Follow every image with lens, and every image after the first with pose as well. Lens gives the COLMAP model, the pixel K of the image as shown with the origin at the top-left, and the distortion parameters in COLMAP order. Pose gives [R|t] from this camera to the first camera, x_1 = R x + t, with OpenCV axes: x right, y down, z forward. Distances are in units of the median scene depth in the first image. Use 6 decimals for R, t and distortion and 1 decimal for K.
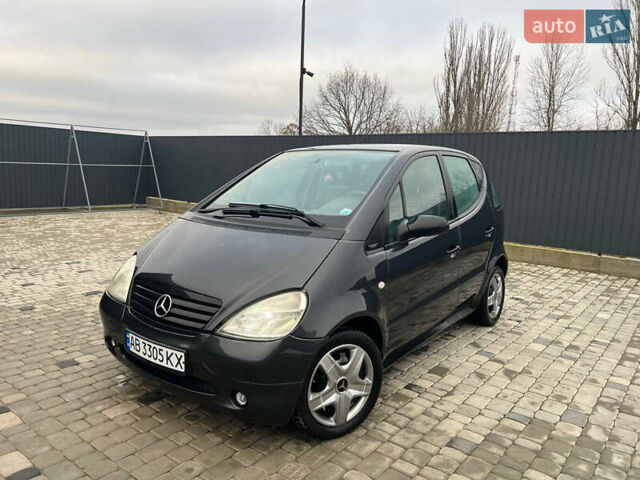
lens RADIAL K [[476.6, 0, 320.0], [0, 476.6, 240.0], [0, 0, 1]] dist [-0.003037, -0.007076]
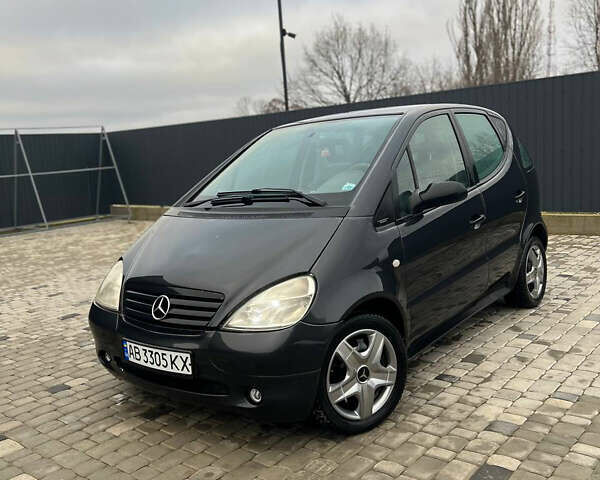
lens RADIAL K [[598.5, 0, 300.0], [0, 598.5, 240.0], [0, 0, 1]] dist [-0.011365, 0.005355]
pose [[0.994035, -0.101192, -0.040674, -0.001056], [0.101107, 0.994867, -0.004137, 0.034026], [0.040884, 0.000000, 0.999164, -0.123056]]
